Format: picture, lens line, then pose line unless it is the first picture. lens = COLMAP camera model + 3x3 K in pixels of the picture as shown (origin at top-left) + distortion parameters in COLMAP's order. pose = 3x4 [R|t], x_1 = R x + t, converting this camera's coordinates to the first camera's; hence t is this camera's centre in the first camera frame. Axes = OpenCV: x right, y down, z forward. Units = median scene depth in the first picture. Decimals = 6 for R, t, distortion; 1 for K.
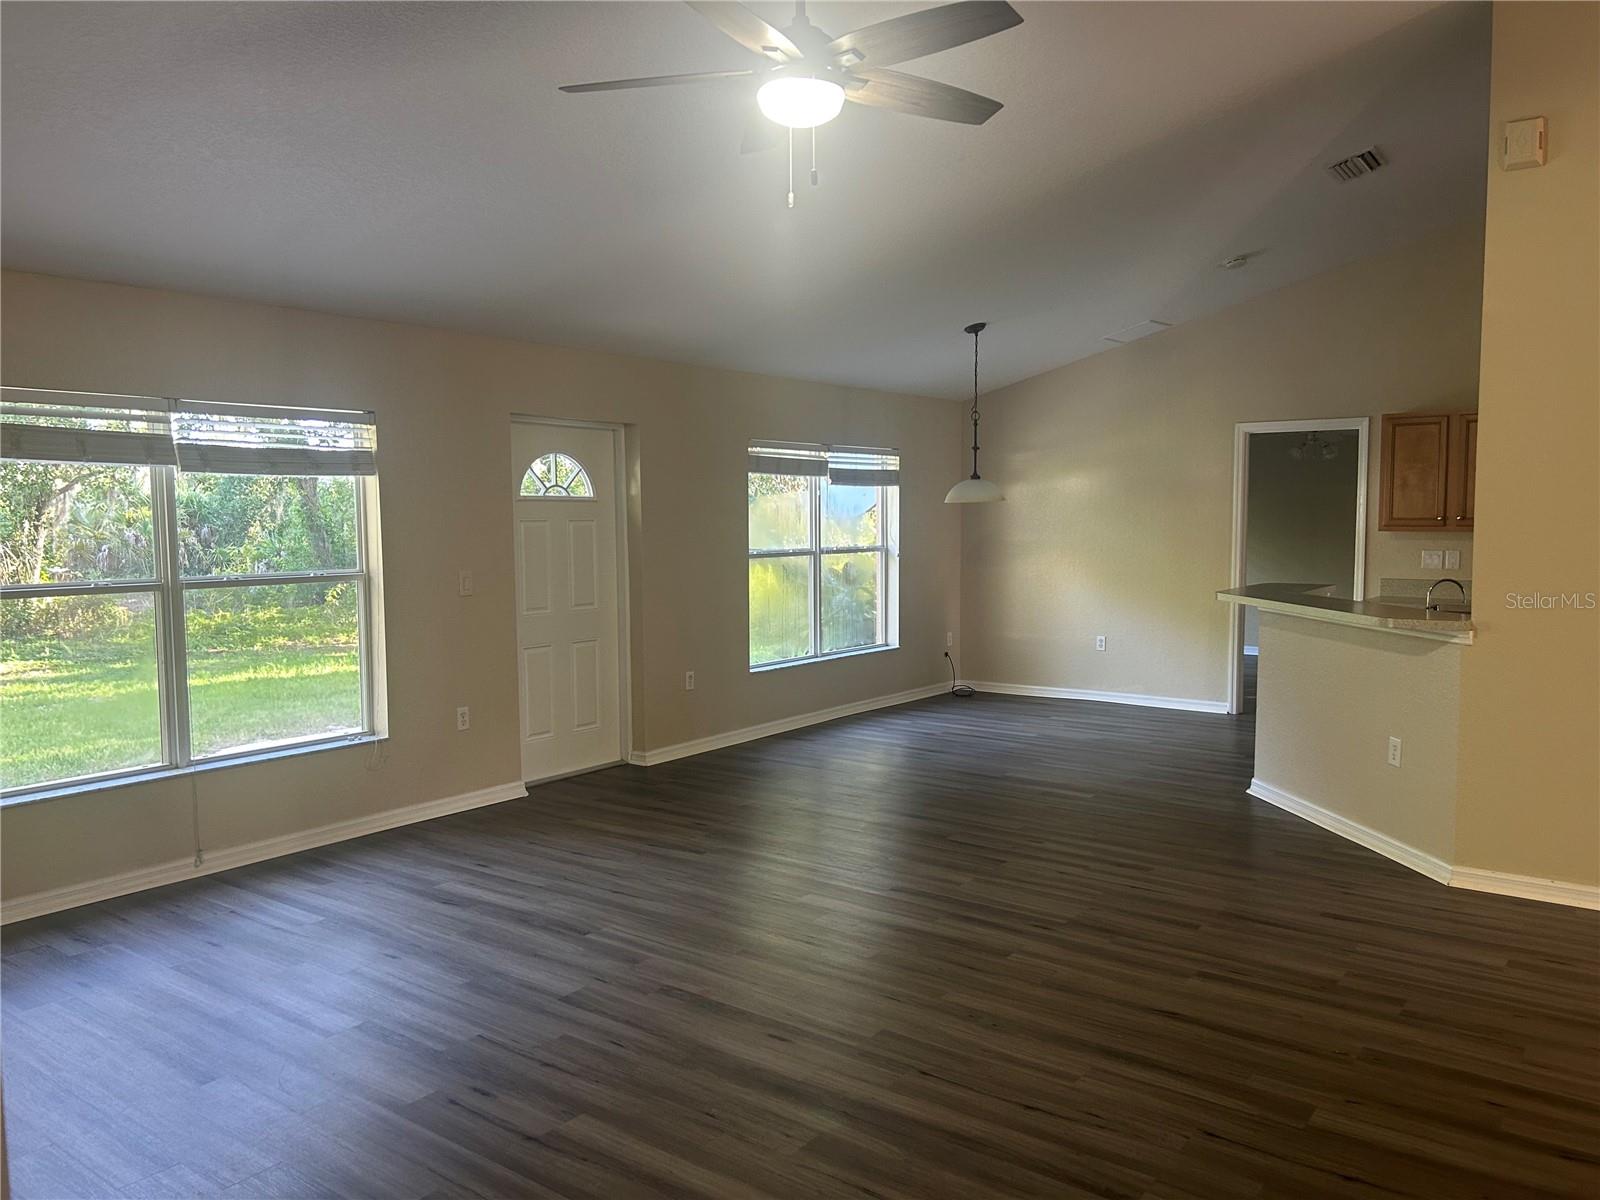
lens RADIAL K [[1220.8, 0, 800.6], [0, 1220.8, 593.5], [0, 0, 1]] dist [0.035208, -0.023428]
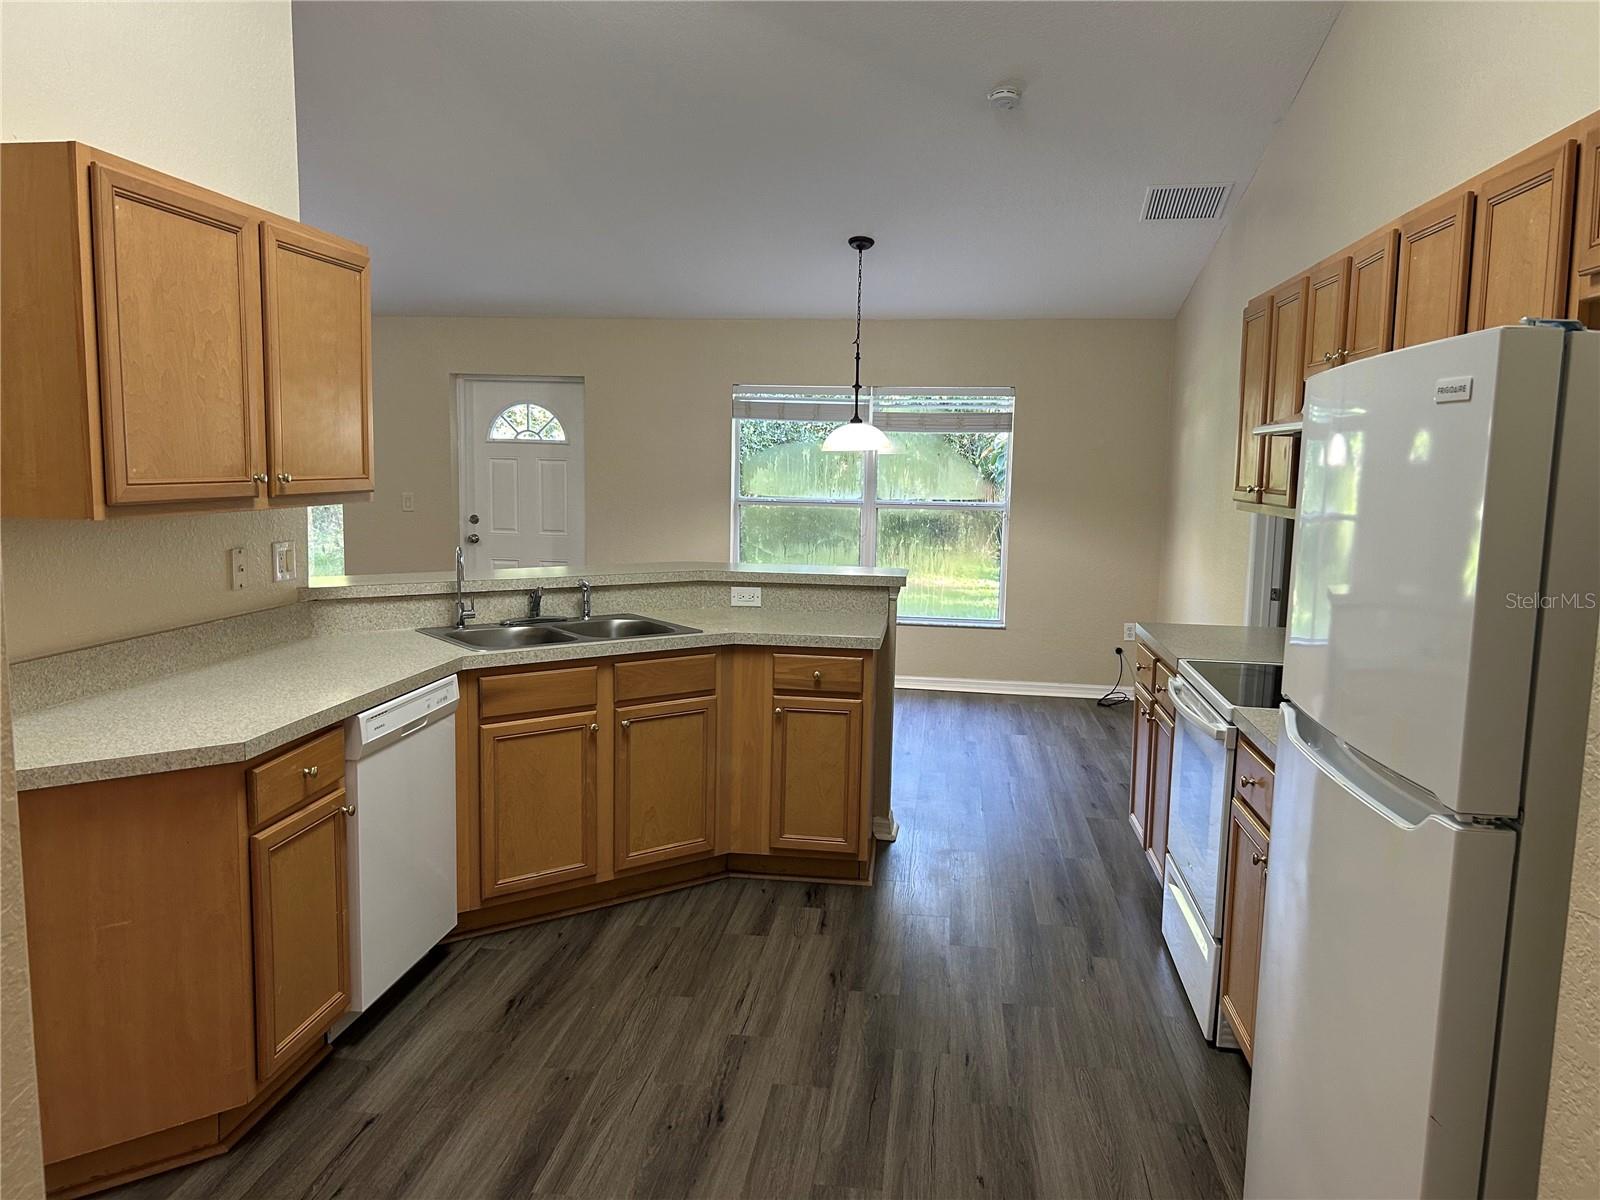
lens RADIAL K [[1220.8, 0, 799.7], [0, 1220.8, 601.6], [0, 0, 1]] dist [0.035208, -0.023428]
pose [[0.496757, 0.115363, -0.860188, 1.304709], [-0.080114, 0.992990, 0.086908, -0.062397], [0.864184, 0.025741, 0.502517, 0.832795]]
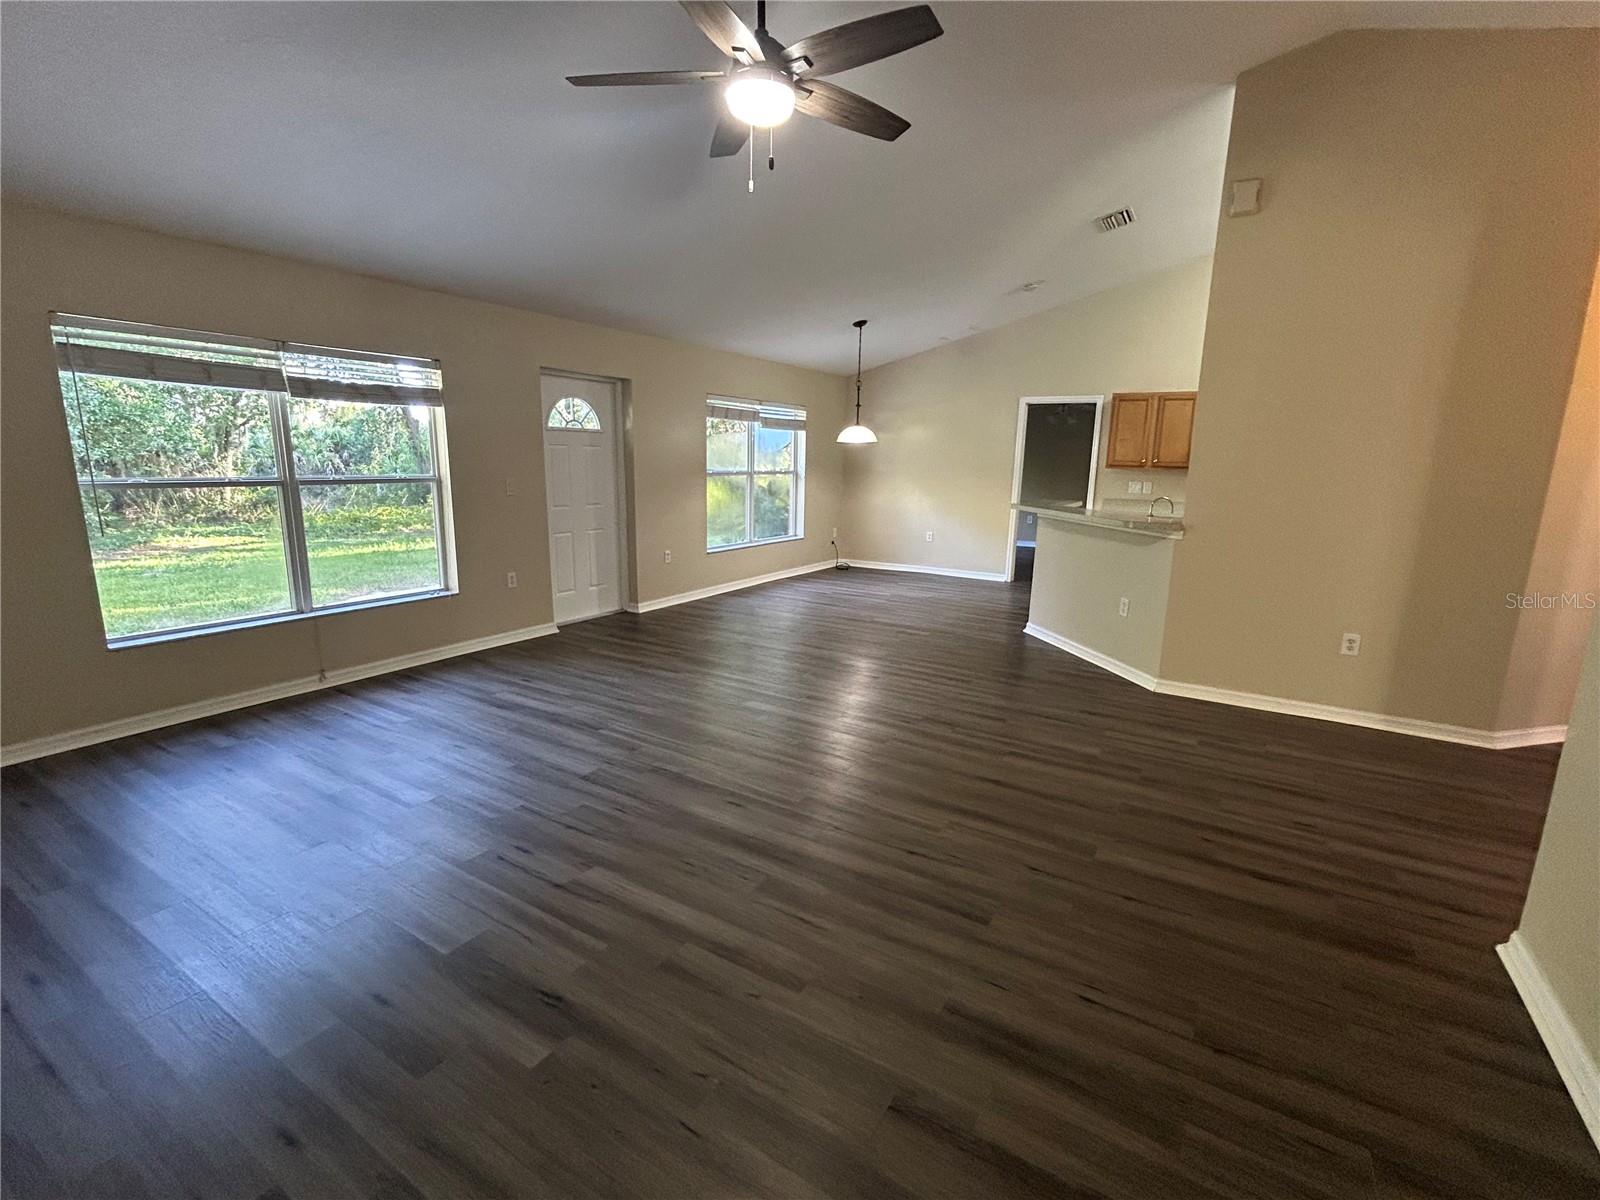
lens RADIAL K [[736.5, 0, 793.6], [0, 736.5, 597.7], [0, 0, 1]] dist [-0.002002, 0.000006]
pose [[0.996372, 0.008755, 0.084657, -0.018046], [-0.019166, 0.992227, 0.122957, 0.010151], [-0.082922, -0.124134, 0.988795, 0.123030]]
